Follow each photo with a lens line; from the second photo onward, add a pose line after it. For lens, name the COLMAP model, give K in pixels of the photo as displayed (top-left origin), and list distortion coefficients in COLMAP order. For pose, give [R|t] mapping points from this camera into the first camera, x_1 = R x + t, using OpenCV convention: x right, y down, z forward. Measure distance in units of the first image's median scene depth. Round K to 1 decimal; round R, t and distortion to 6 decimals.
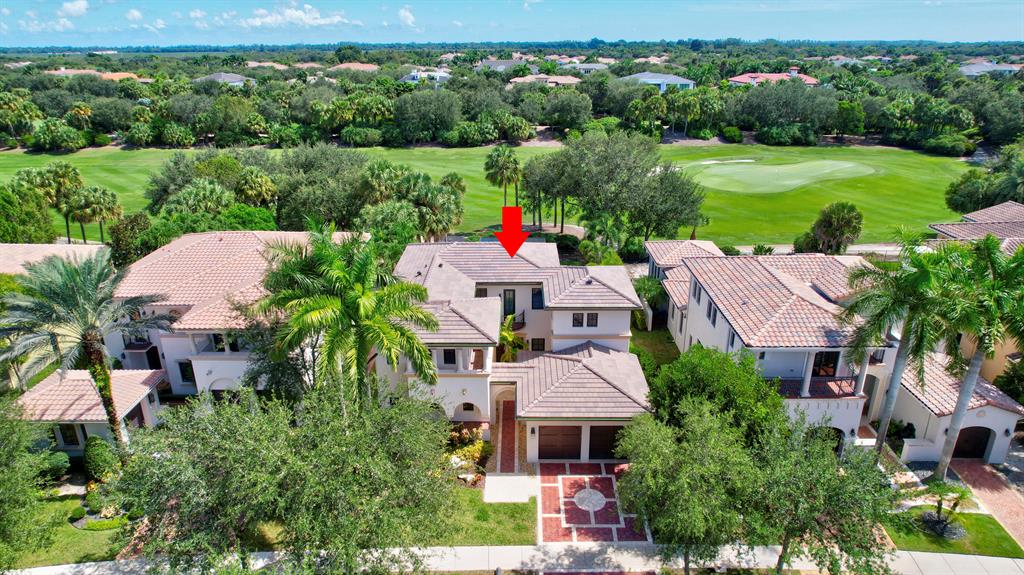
lens RADIAL K [[660.0, 0, 511.1], [0, 660.0, 286.1], [0, 0, 1]] dist [-0.072038, 0.064271]
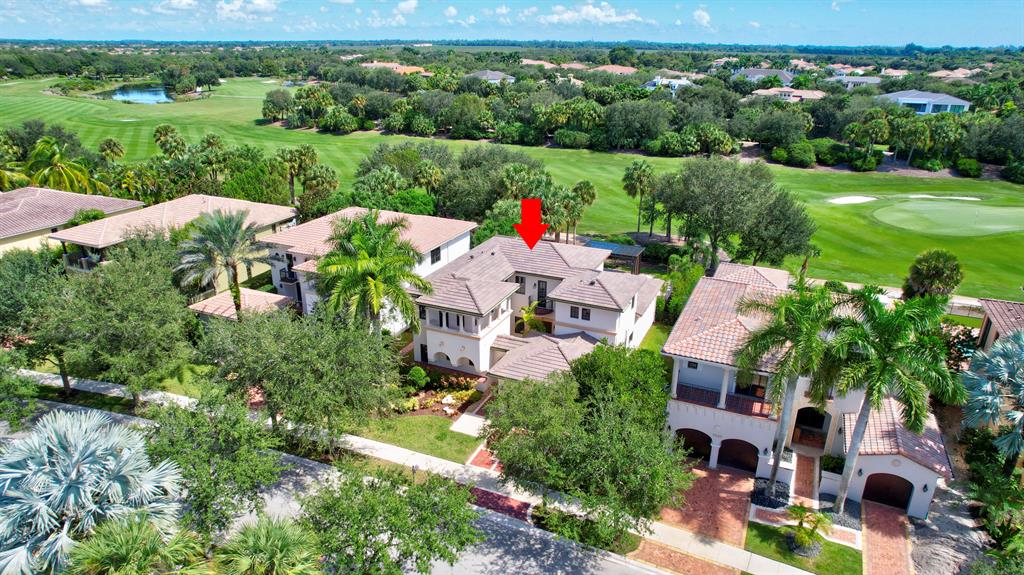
lens RADIAL K [[660.0, 0, 507.5], [0, 660.0, 289.2], [0, 0, 1]] dist [-0.072038, 0.064271]
pose [[0.914255, 0.156052, -0.373879, 0.248656], [-0.153658, 0.987453, 0.036407, -0.008982], [0.374869, 0.024164, 0.926763, -0.096578]]
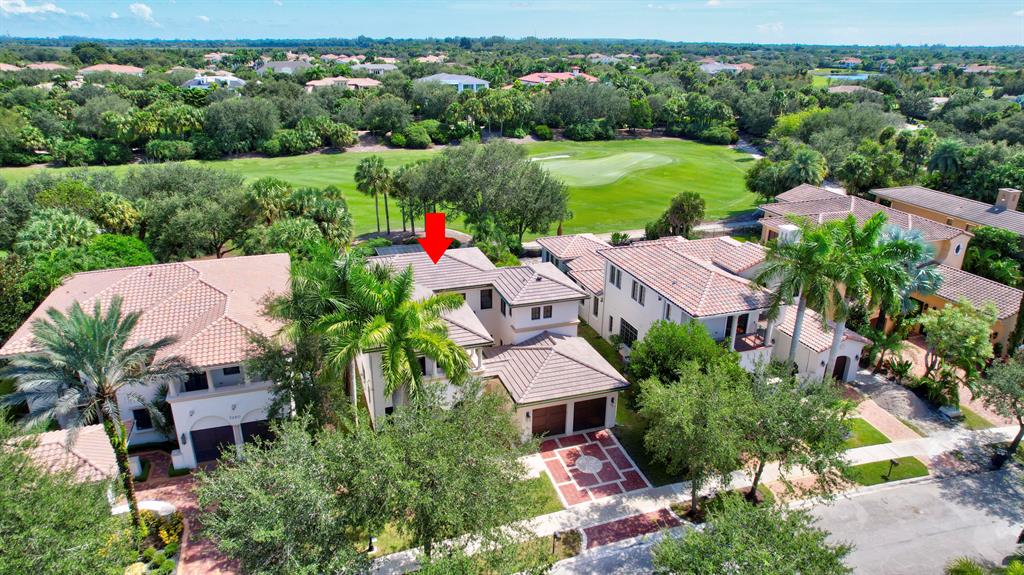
lens RADIAL K [[660.0, 0, 514.7], [0, 660.0, 286.5], [0, 0, 1]] dist [-0.072038, 0.064271]
pose [[0.942749, -0.105605, 0.316341, -0.162246], [0.104111, 0.994330, 0.021672, -0.012867], [-0.316836, 0.012504, 0.948398, -0.032876]]
